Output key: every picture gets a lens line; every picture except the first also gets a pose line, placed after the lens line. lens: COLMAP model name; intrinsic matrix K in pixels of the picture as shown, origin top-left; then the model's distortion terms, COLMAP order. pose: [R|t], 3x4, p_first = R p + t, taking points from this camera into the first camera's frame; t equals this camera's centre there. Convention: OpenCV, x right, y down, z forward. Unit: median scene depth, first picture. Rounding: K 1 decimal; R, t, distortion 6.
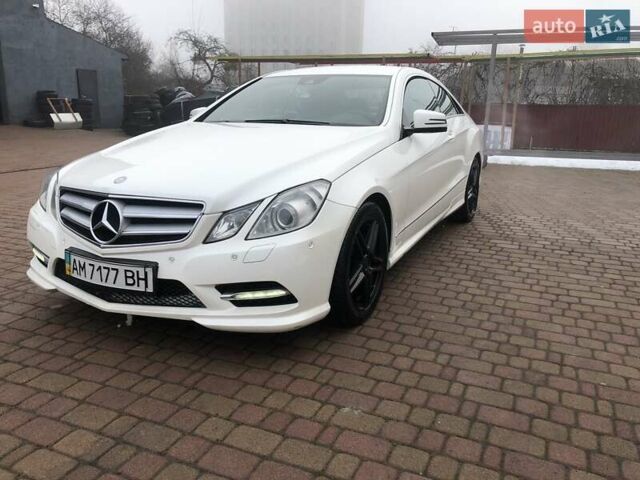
lens RADIAL K [[531.2, 0, 322.8], [0, 531.2, 244.4], [0, 0, 1]] dist [0.029429, -0.027233]
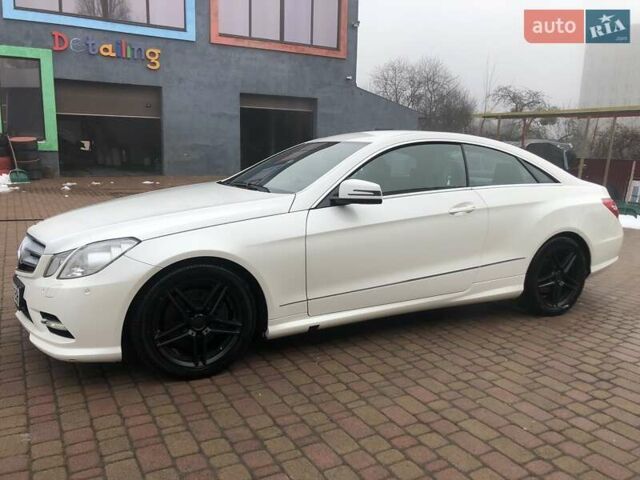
lens RADIAL K [[531.2, 0, 321.7], [0, 531.2, 239.6], [0, 0, 1]] dist [0.029429, -0.027233]
pose [[0.801561, 0.107317, -0.588204, 0.695299], [-0.166745, 0.984853, -0.047542, -0.092434], [0.574192, 0.136187, 0.807314, 0.218657]]
